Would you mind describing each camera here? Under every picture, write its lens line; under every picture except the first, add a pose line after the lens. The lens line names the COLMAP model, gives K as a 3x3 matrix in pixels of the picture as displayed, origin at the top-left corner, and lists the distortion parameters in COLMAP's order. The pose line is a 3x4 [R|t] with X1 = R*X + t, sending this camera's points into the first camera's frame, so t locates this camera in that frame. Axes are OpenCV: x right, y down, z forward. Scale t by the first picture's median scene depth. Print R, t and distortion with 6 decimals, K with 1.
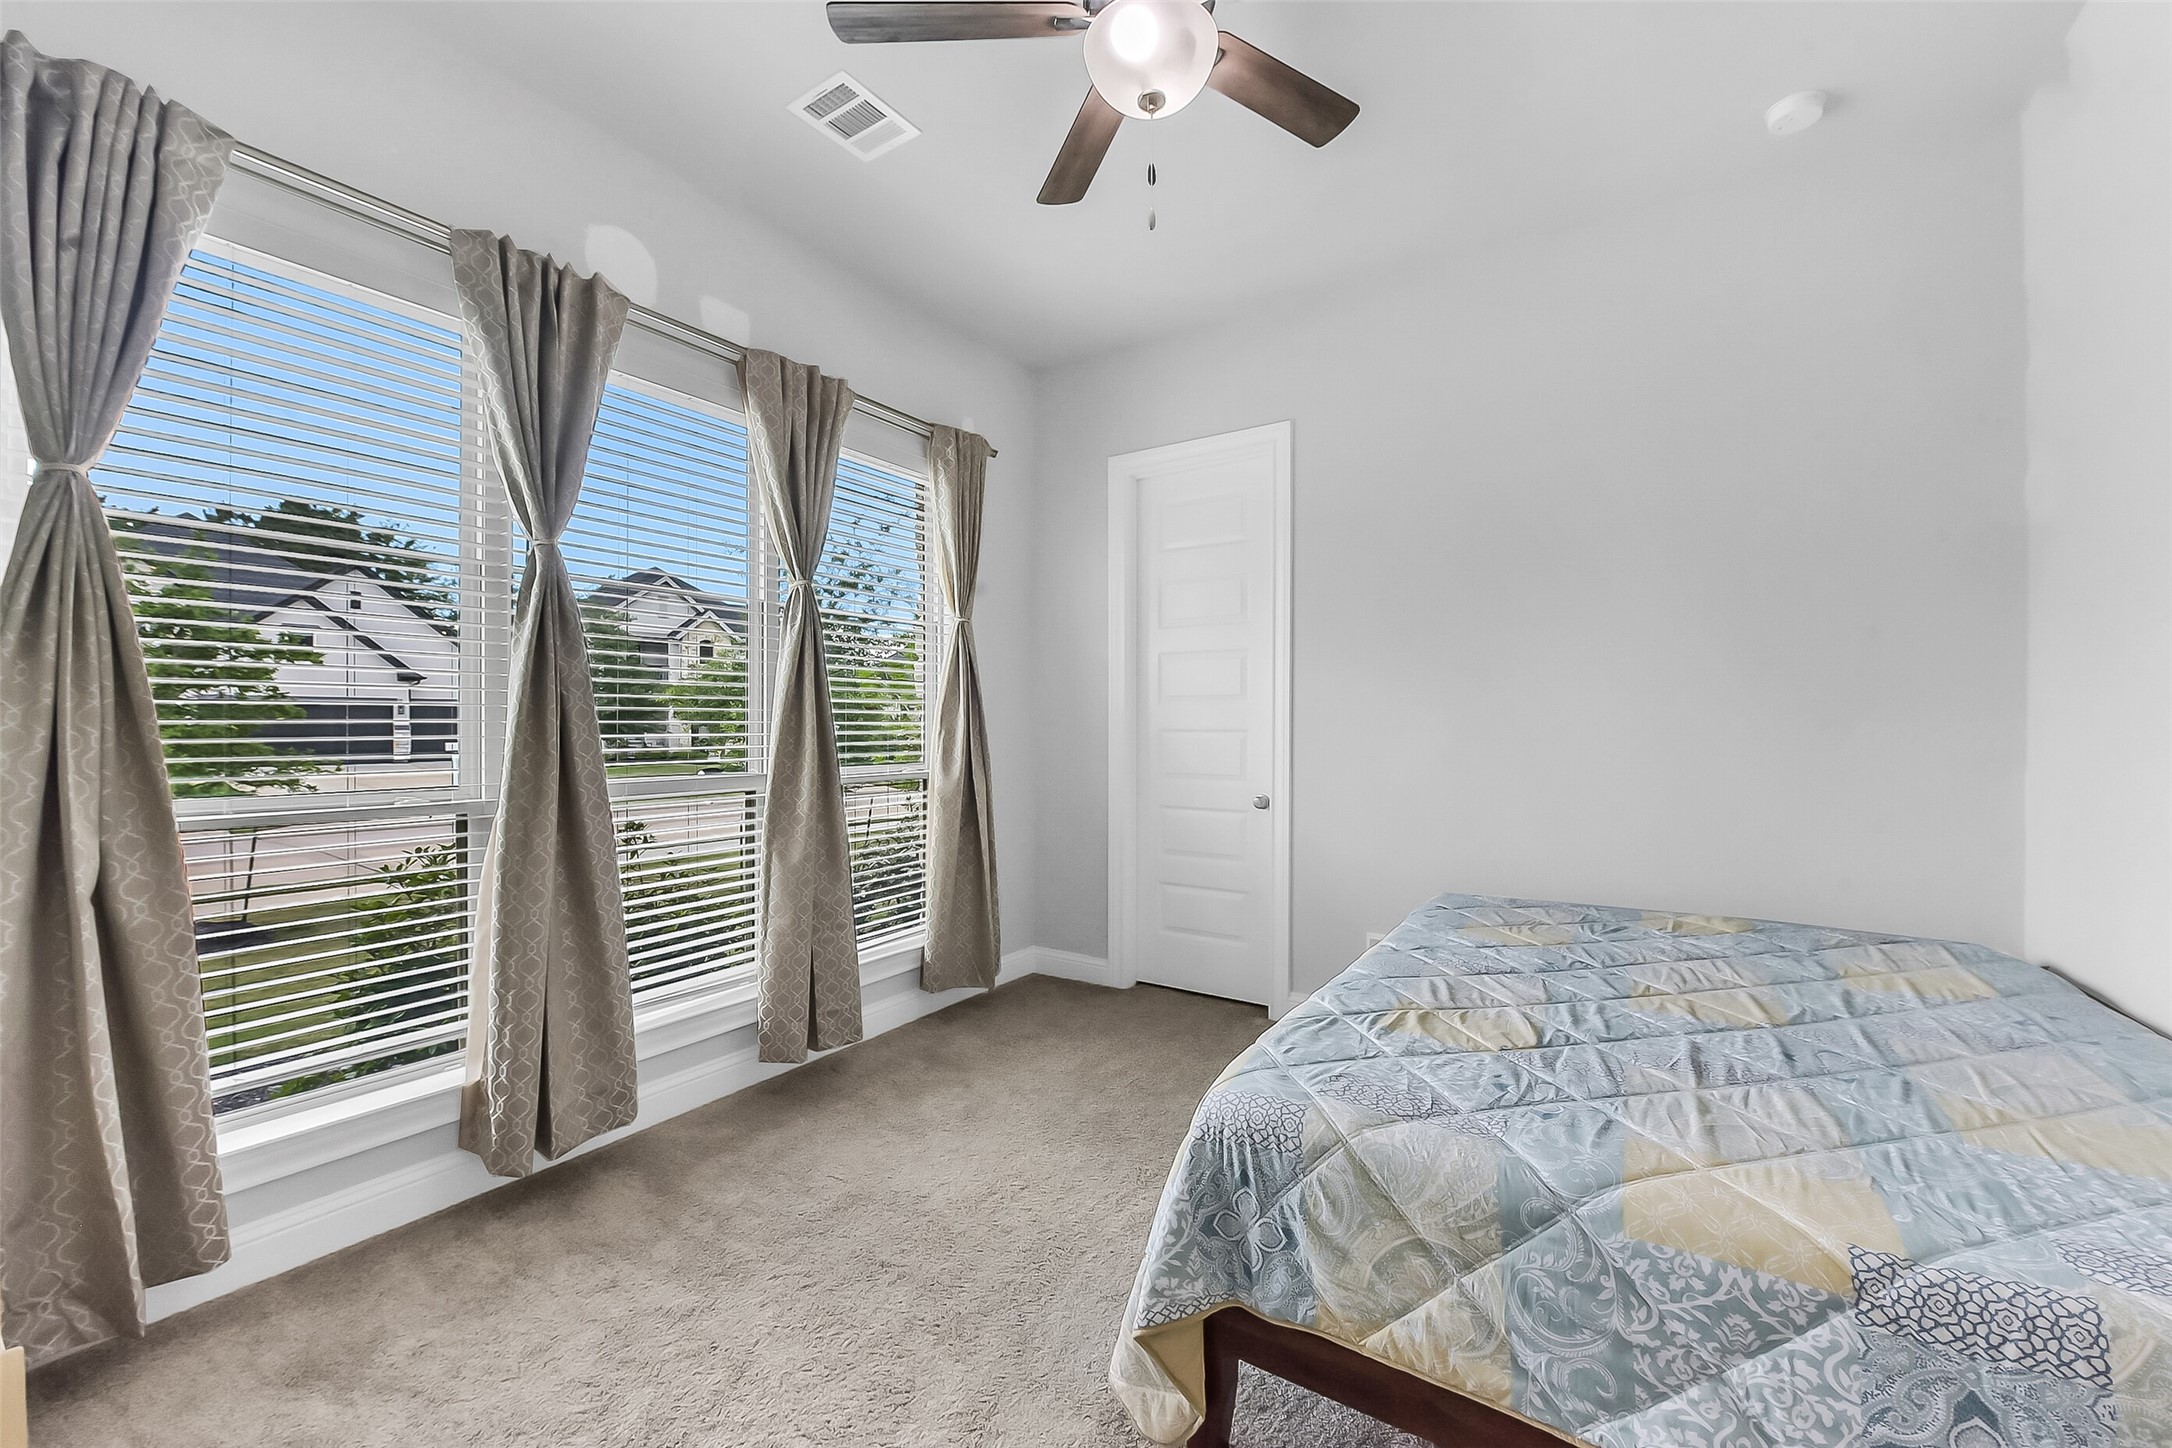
lens RADIAL K [[857.0, 0, 1100.1], [0, 857.0, 732.3], [0, 0, 1]] dist [-0.001393, -0.000130]
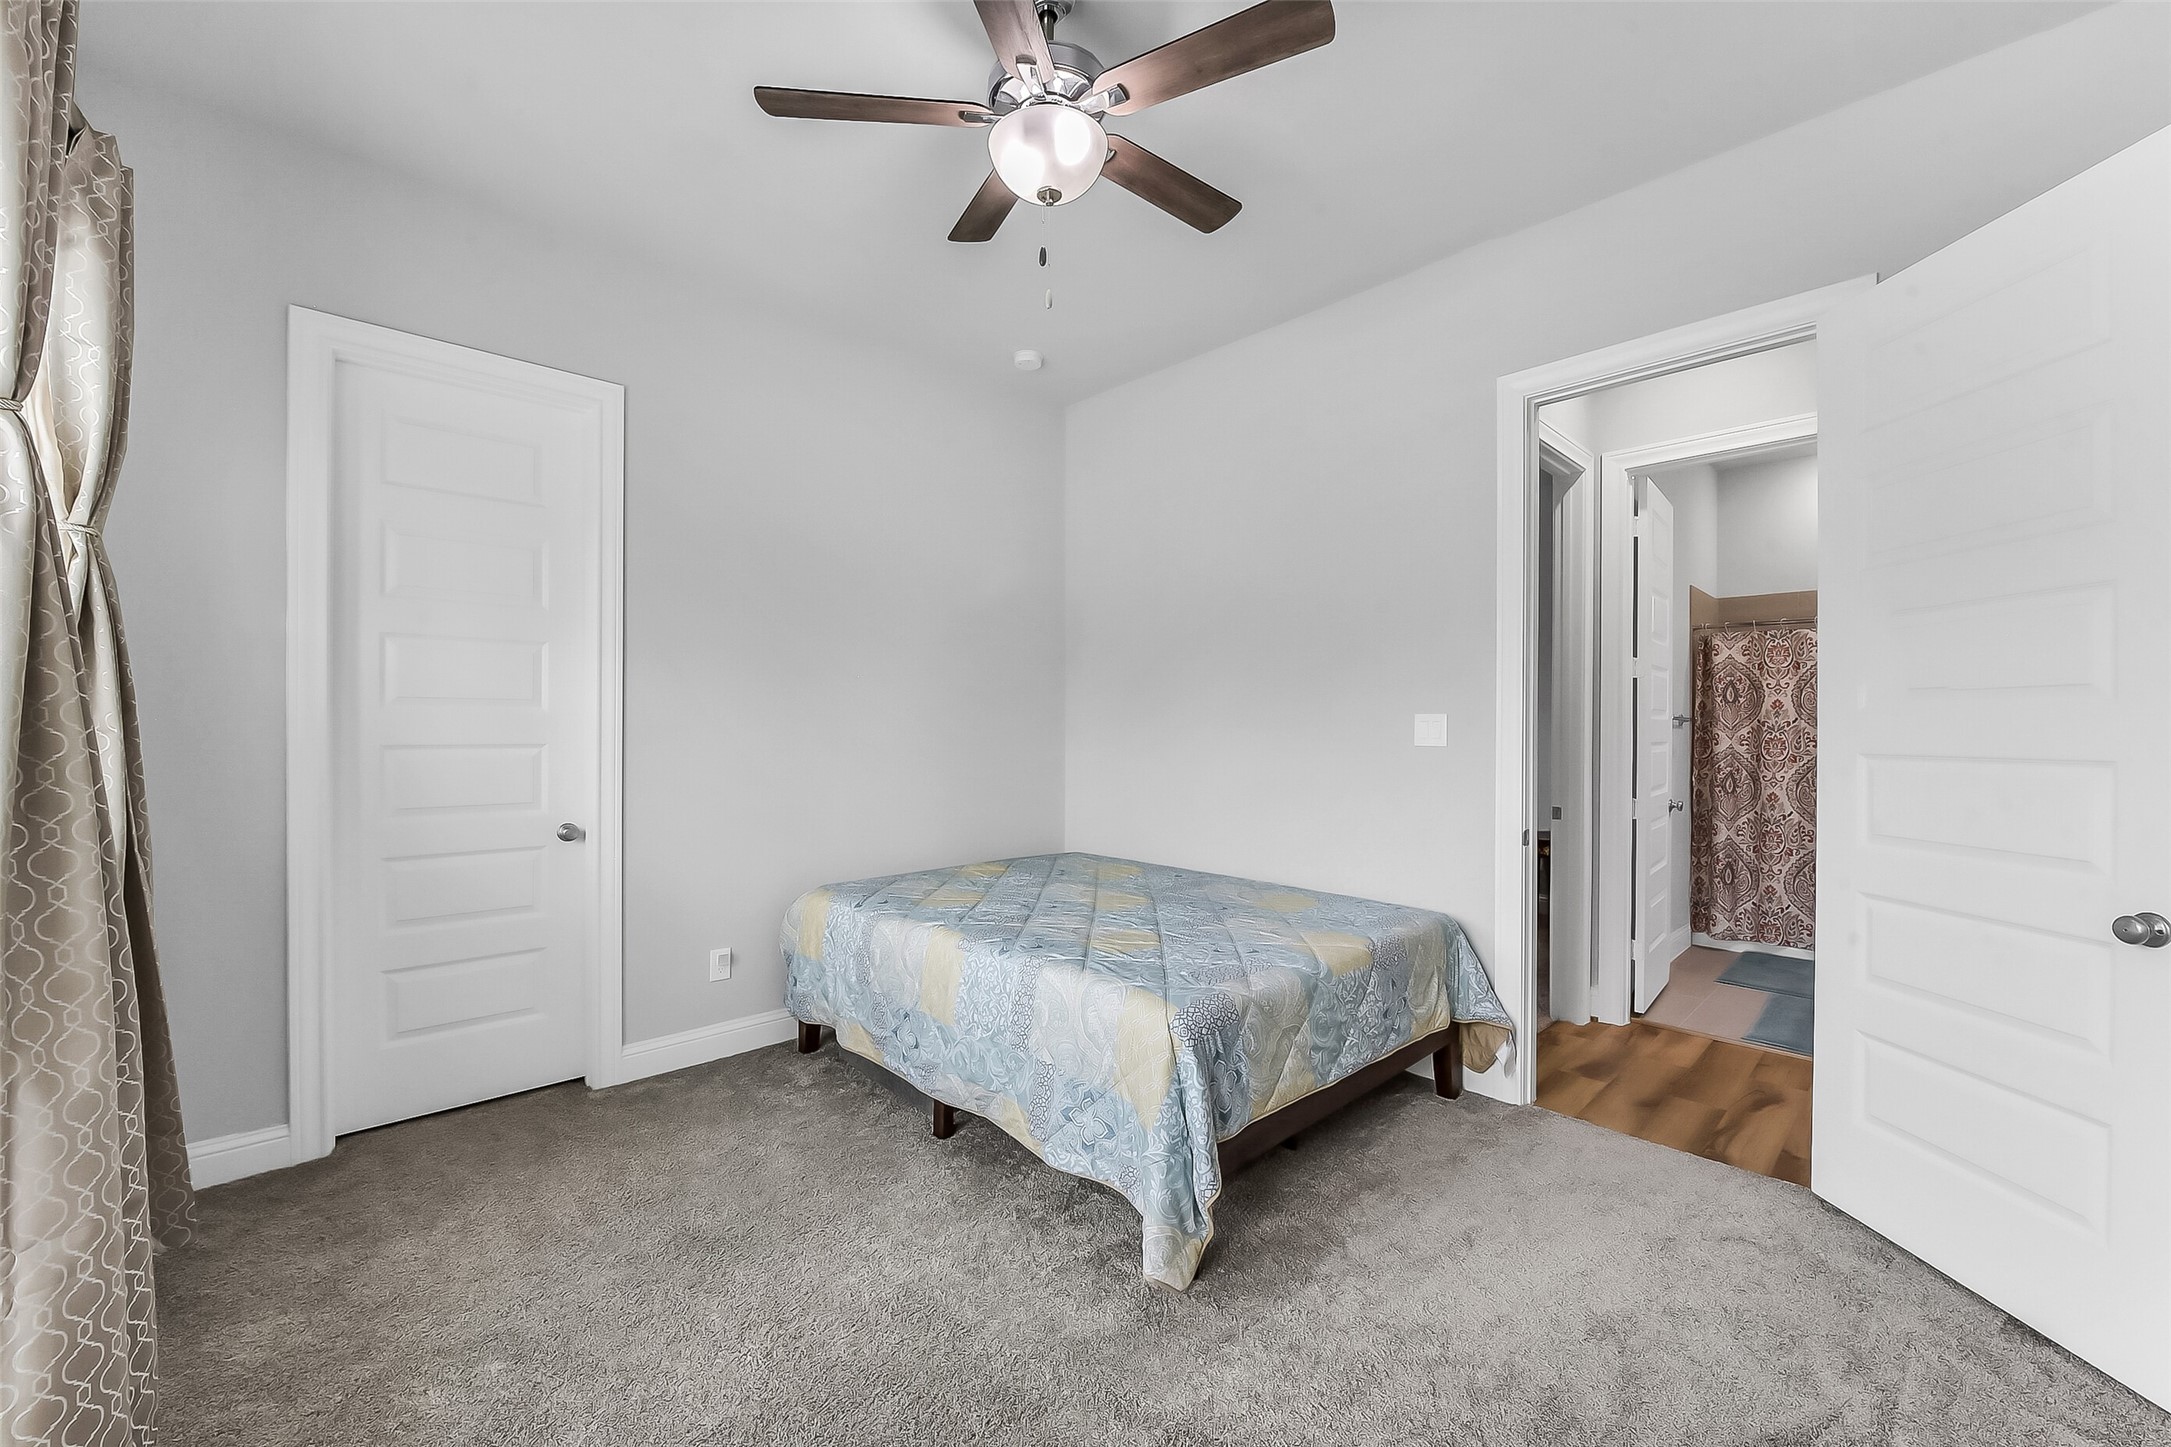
lens RADIAL K [[866.6, 0, 1085.1], [0, 866.6, 730.5], [0, 0, 1]] dist [-0.011782, -0.000312]
pose [[0.232564, -0.007454, 0.972552, -1.315853], [0.008764, 0.999946, 0.005568, -0.041690], [-0.972542, 0.007229, 0.232617, 0.873301]]
